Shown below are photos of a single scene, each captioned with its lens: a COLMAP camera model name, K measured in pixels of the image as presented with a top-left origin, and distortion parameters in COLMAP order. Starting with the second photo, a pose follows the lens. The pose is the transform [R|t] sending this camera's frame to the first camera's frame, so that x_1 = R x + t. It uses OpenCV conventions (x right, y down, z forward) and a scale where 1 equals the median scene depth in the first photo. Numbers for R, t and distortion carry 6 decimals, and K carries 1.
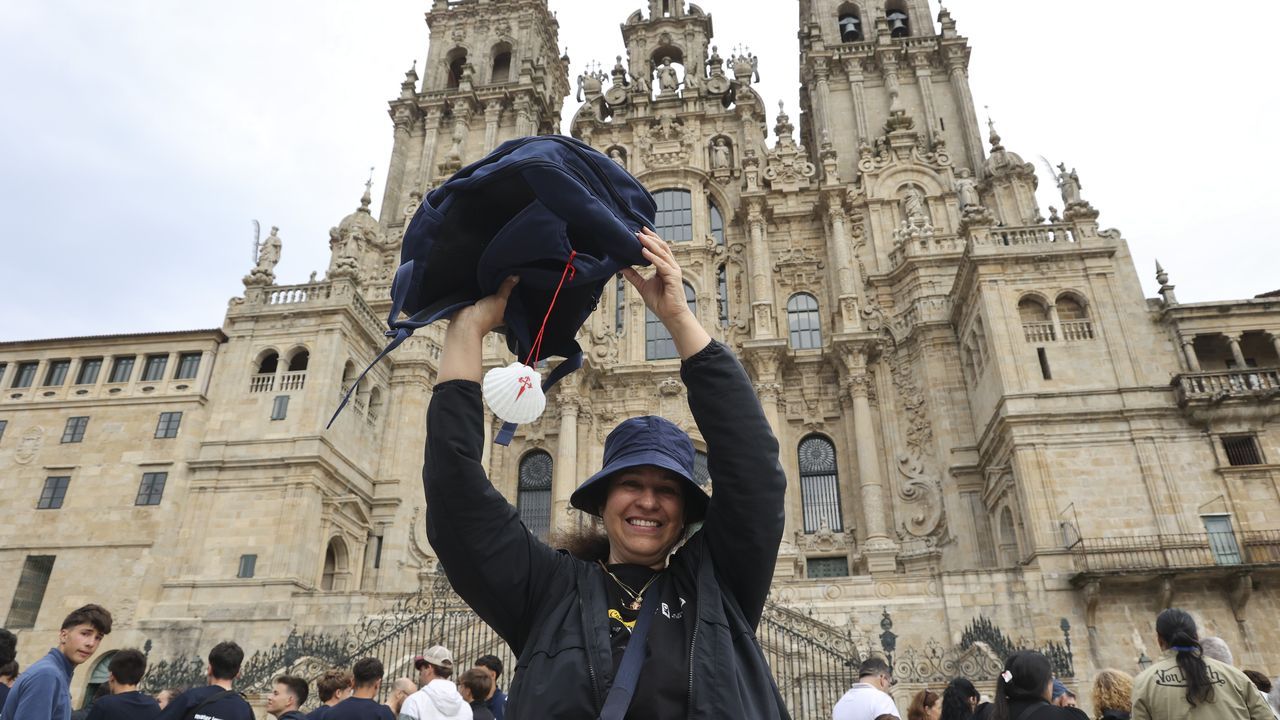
lens RADIAL K [[880.8, 0, 638.0], [0, 880.8, 348.2], [0, 0, 1]] dist [-0.064007, 0.033870]
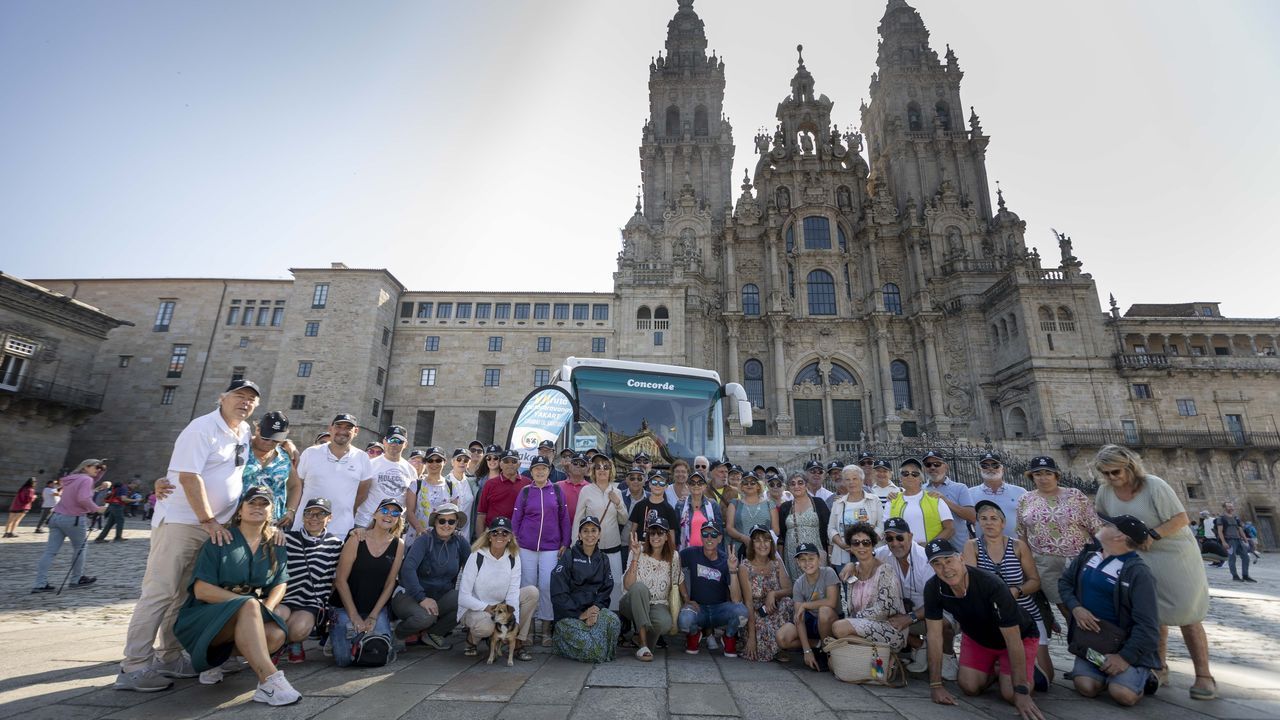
lens RADIAL K [[580.0, 0, 604.7], [0, 580.0, 365.1], [0, 0, 1]] dist [0.001052, 0.000415]
pose [[0.995621, 0.047244, 0.080662, -0.626357], [-0.062972, 0.976687, 0.205224, -0.130174], [-0.069086, -0.209405, 0.975385, -0.255178]]
